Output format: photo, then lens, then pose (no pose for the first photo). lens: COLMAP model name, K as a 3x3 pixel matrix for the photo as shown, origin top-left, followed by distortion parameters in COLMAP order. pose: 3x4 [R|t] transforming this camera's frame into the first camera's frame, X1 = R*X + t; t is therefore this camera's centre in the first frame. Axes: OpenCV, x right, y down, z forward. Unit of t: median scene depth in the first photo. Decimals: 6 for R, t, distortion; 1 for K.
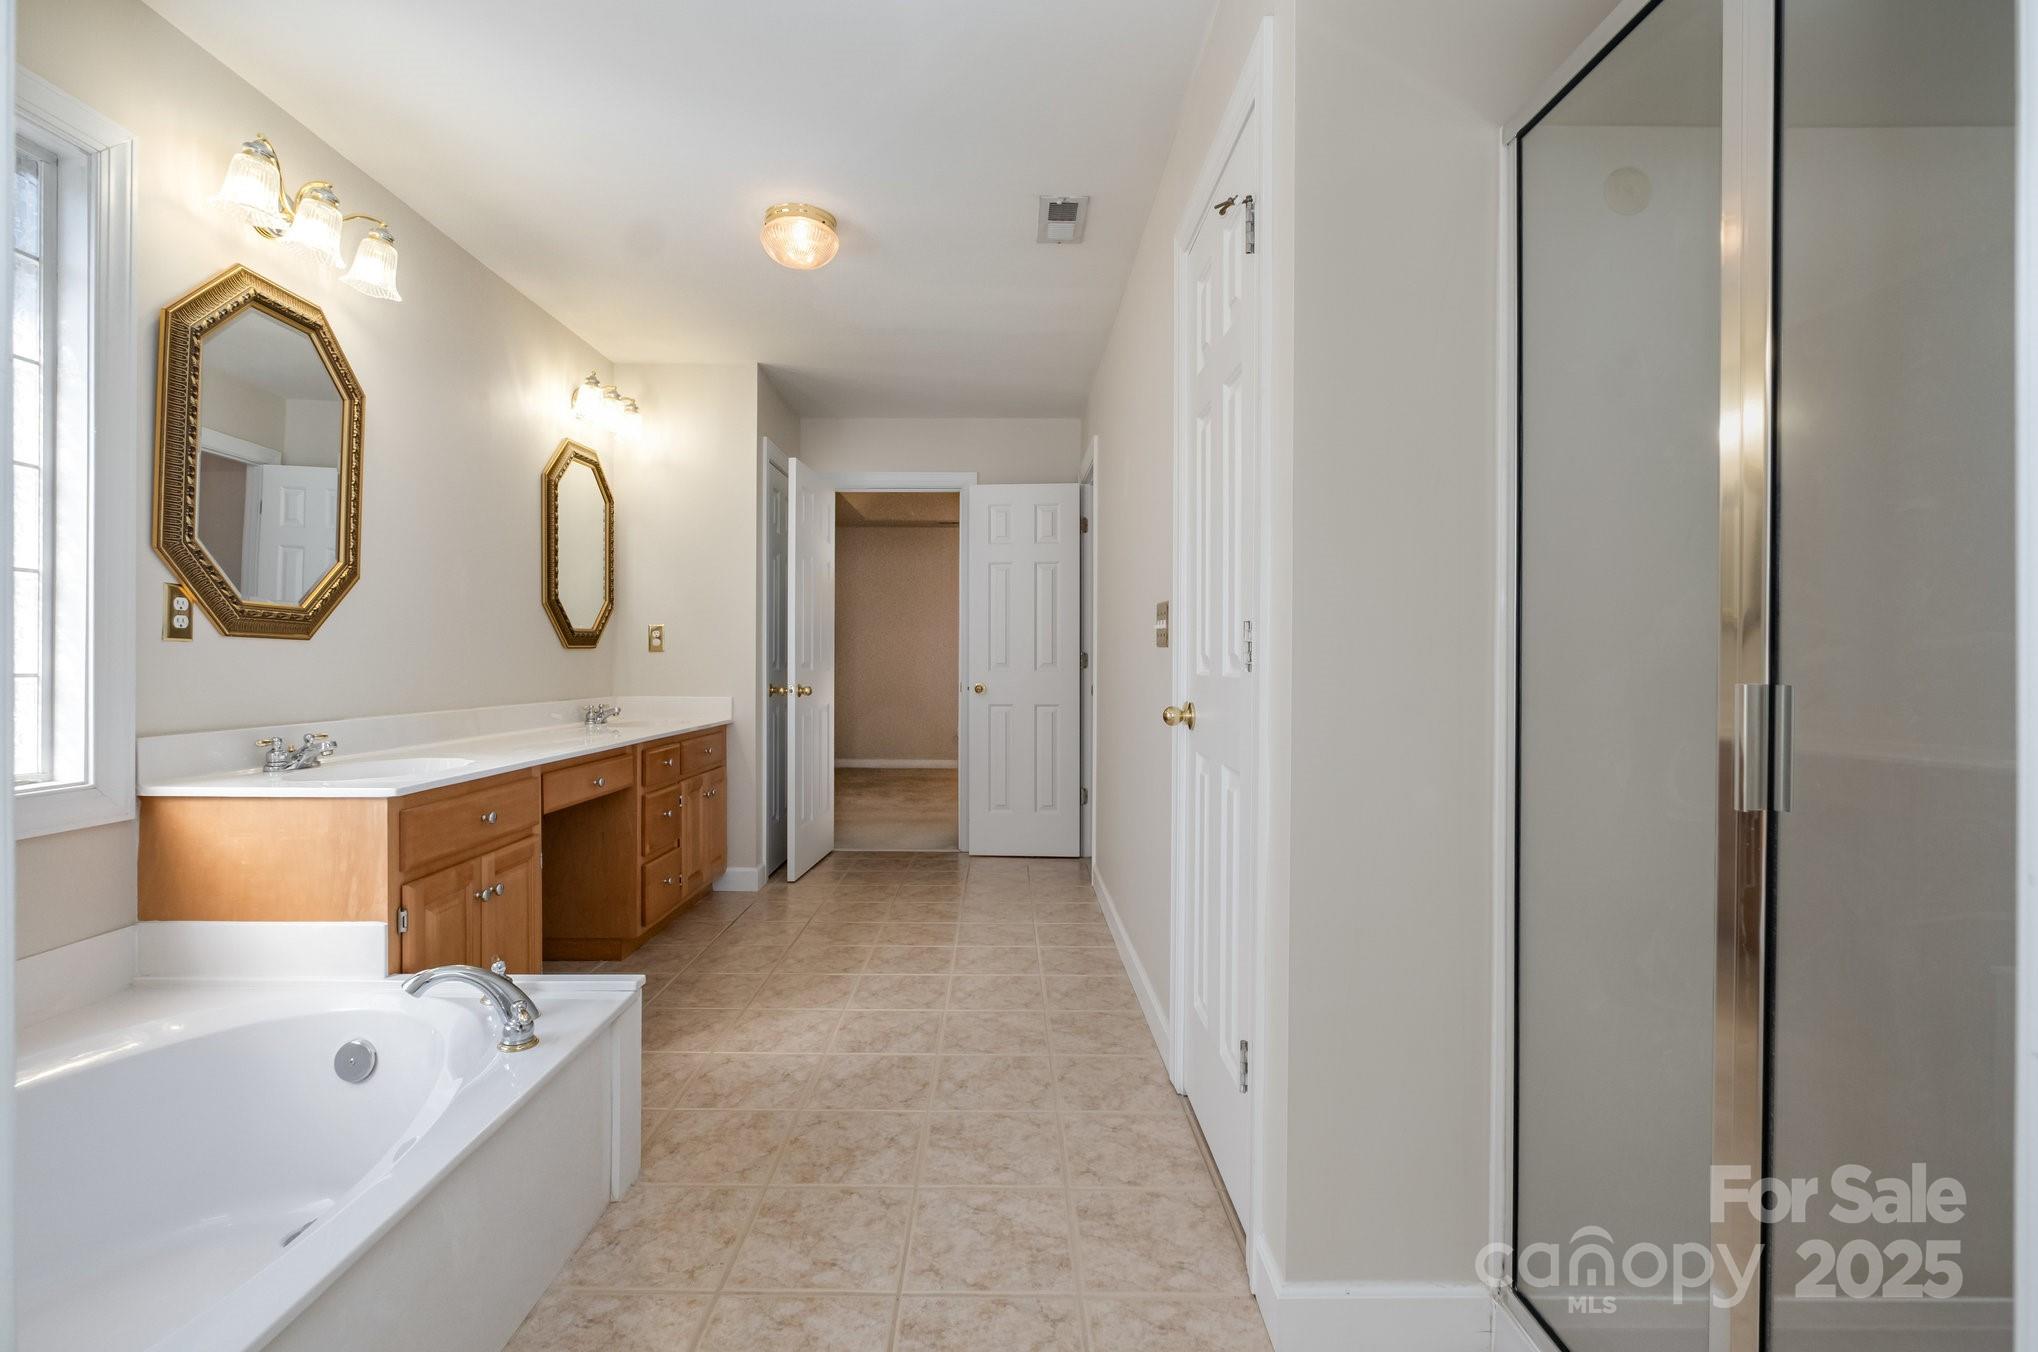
lens RADIAL K [[907.6, 0, 997.7], [0, 907.6, 673.9], [0, 0, 1]] dist [-0.003914, -0.001352]
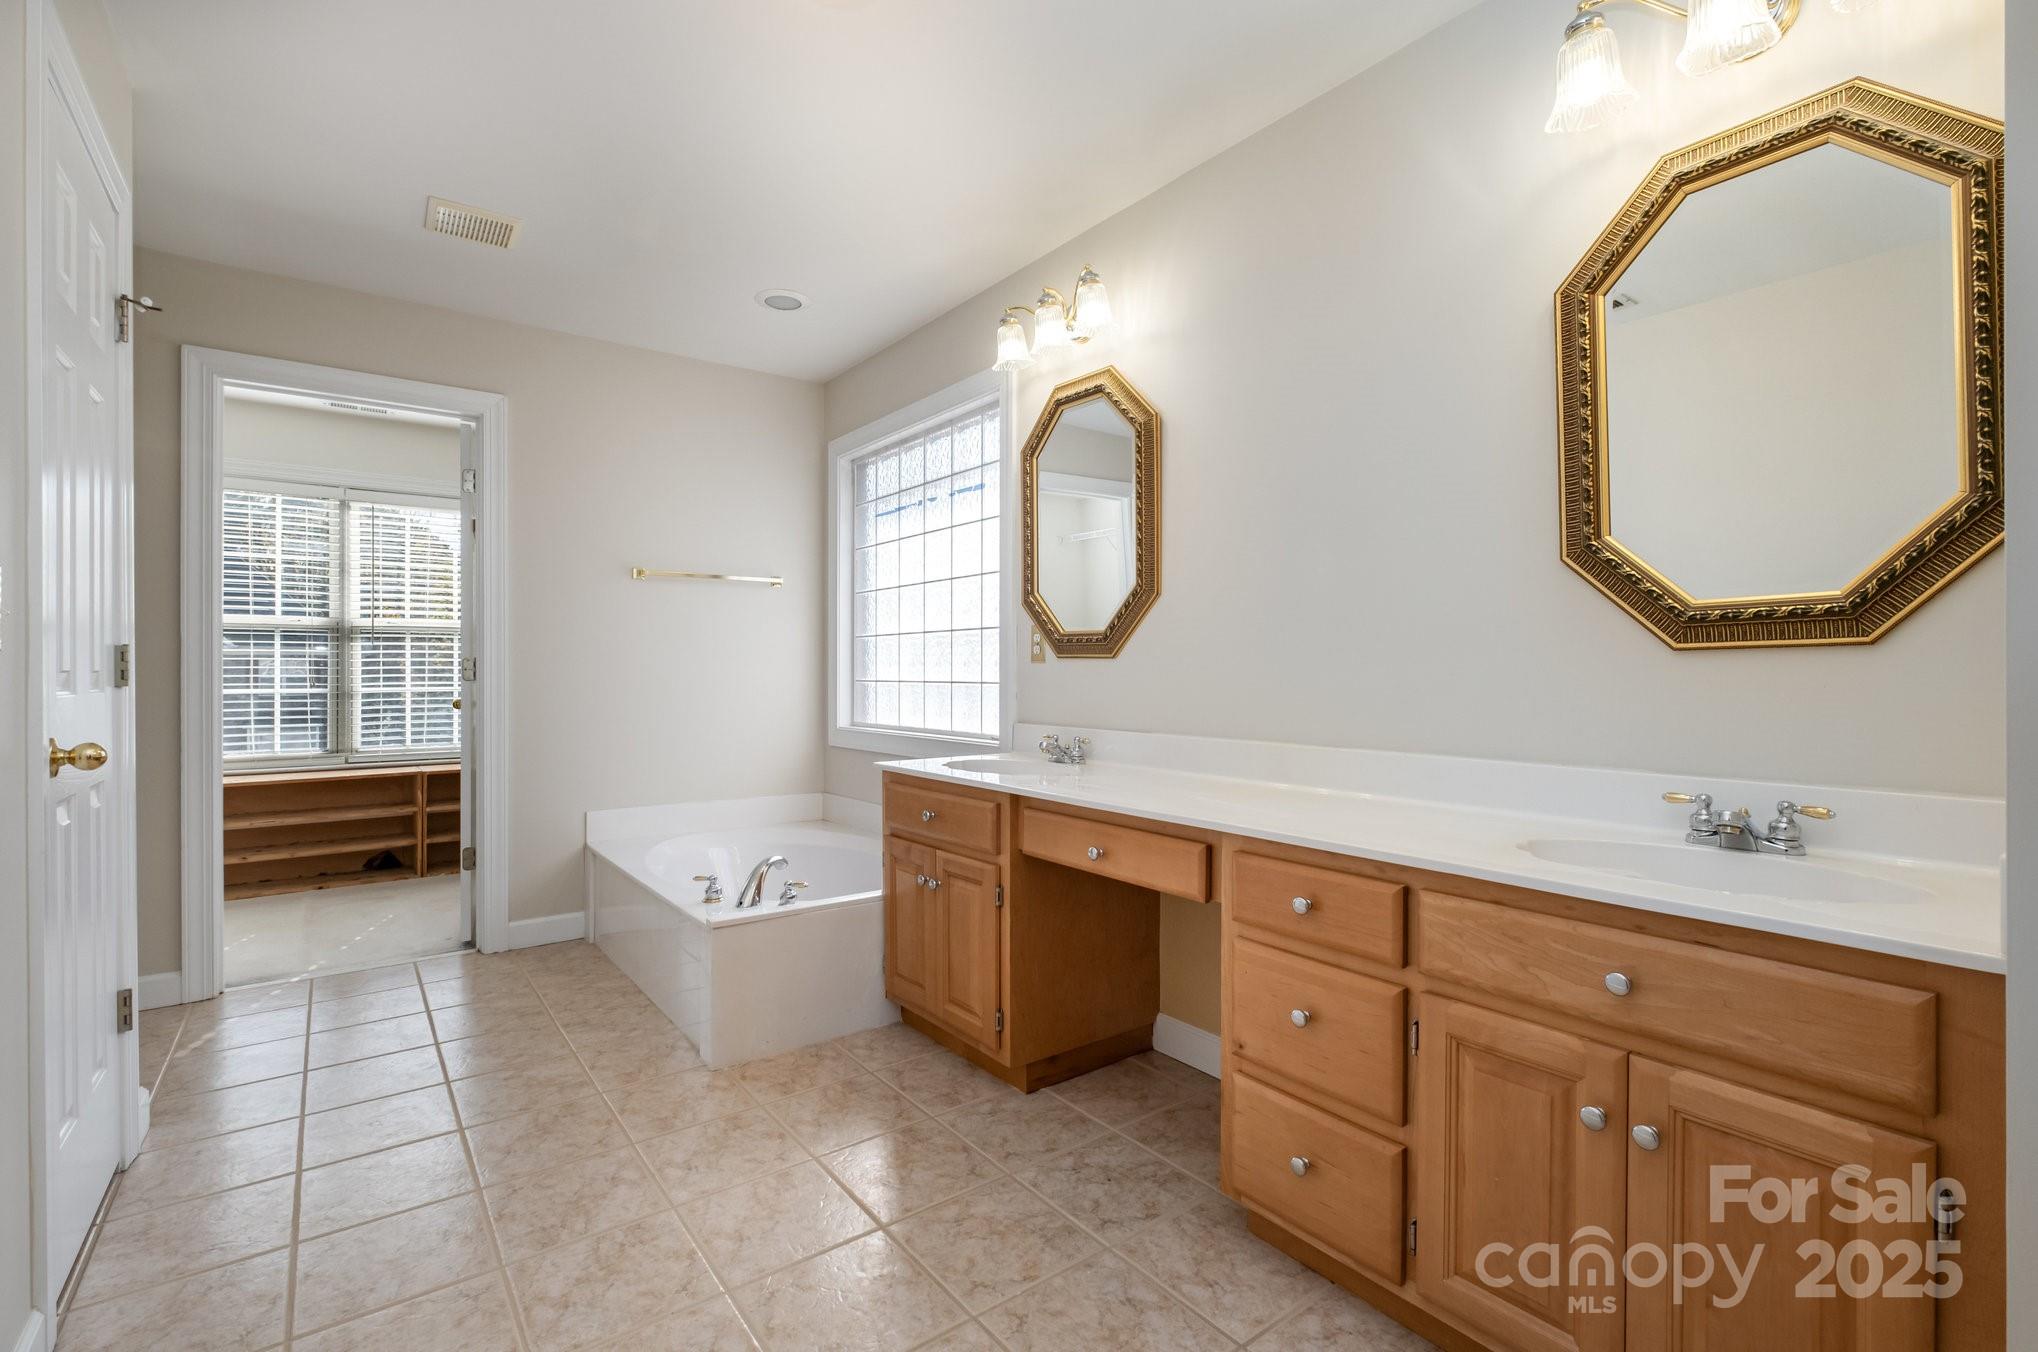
lens RADIAL K [[907.6, 0, 997.7], [0, 907.6, 673.9], [0, 0, 1]] dist [-0.003914, -0.001352]
pose [[-0.801628, -0.006770, -0.597784, 0.044167], [-0.013893, 0.999877, 0.007308, -0.024674], [0.597661, 0.014163, -0.801624, 1.853502]]
